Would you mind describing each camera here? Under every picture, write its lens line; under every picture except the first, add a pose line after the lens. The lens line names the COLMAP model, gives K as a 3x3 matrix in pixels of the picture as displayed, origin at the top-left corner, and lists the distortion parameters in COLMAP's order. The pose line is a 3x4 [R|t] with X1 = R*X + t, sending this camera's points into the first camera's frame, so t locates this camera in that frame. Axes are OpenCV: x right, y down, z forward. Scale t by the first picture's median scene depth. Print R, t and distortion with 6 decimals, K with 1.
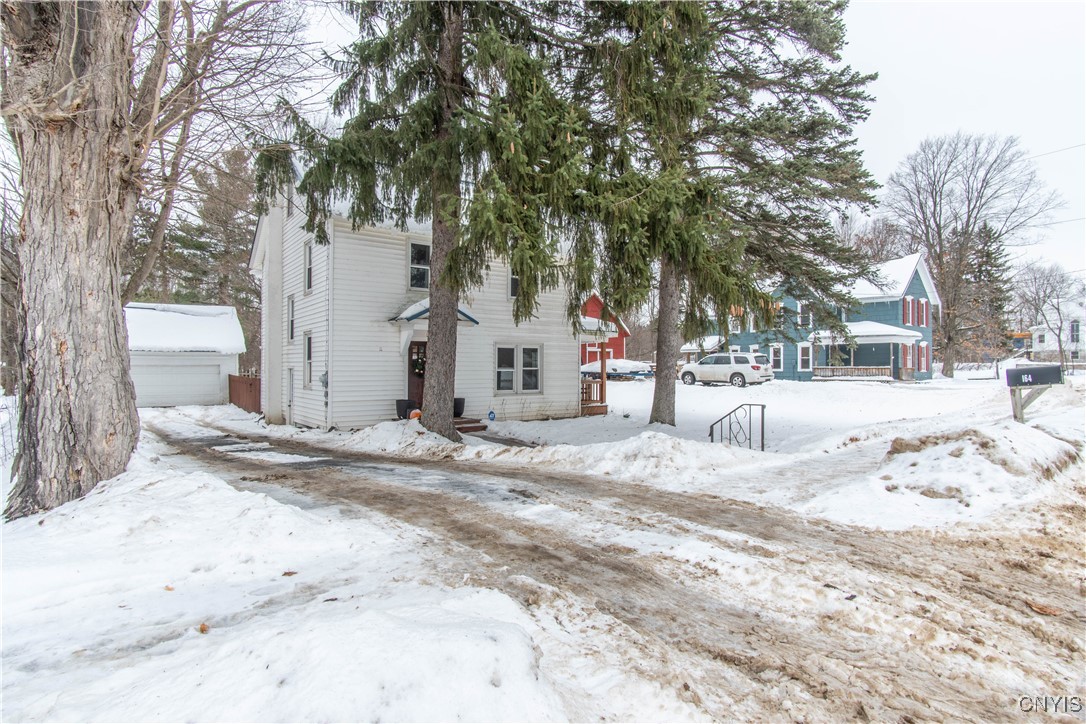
lens RADIAL K [[601.6, 0, 566.4], [0, 601.6, 370.2], [0, 0, 1]] dist [0.004006, 0.000454]
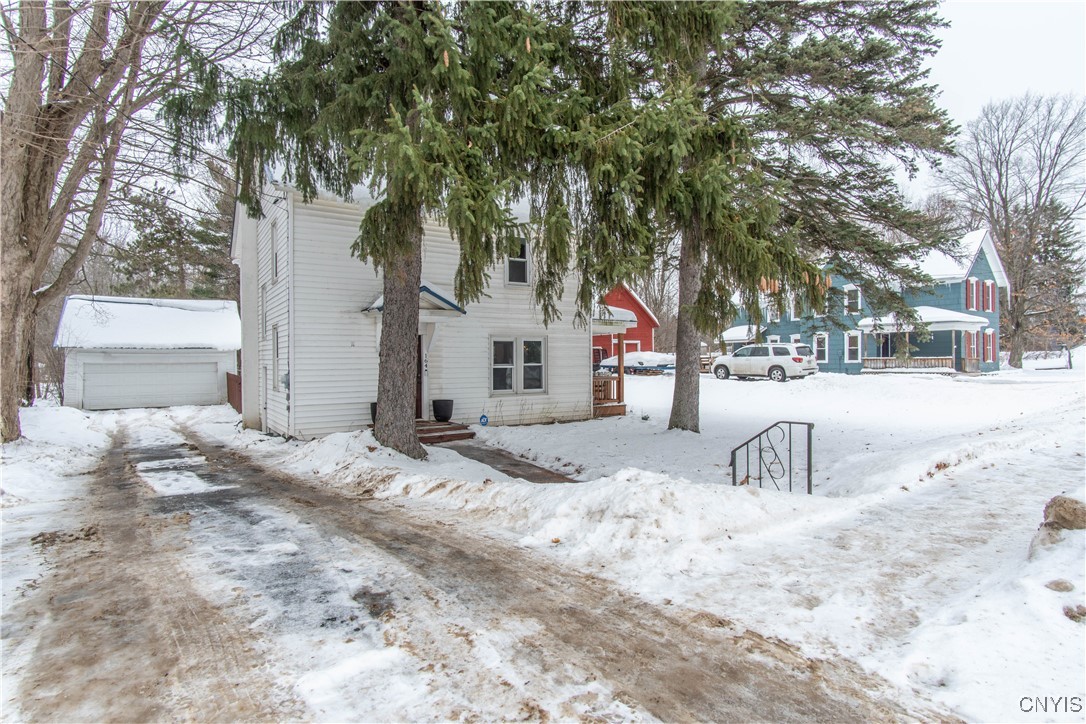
lens RADIAL K [[601.6, 0, 566.2], [0, 601.6, 369.8], [0, 0, 1]] dist [0.004006, 0.000454]
pose [[0.998071, -0.008562, -0.061490, 0.045593], [0.009295, 0.999889, 0.011637, -0.005166], [0.061383, -0.012186, 0.998040, 0.147131]]
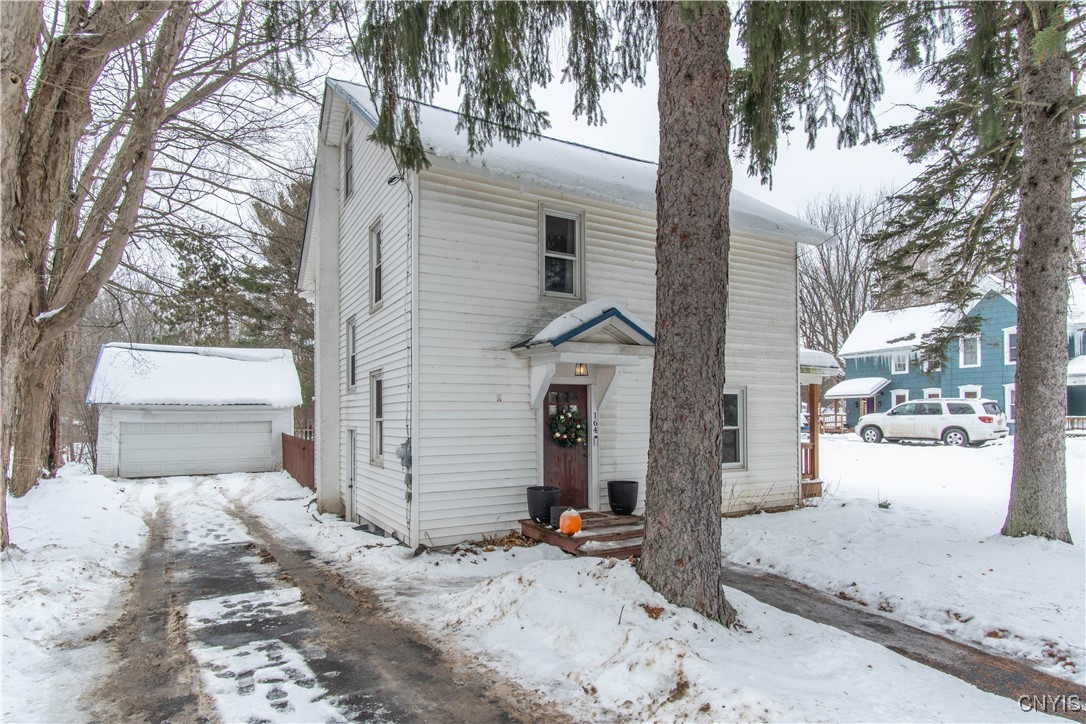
lens RADIAL K [[601.6, 0, 552.5], [0, 601.6, 417.2], [0, 0, 1]] dist [0.004006, 0.000454]
pose [[0.992369, -0.008008, -0.123041, -0.175418], [0.007575, 0.999963, -0.003993, -0.013453], [0.123068, 0.003031, 0.992394, 0.411316]]
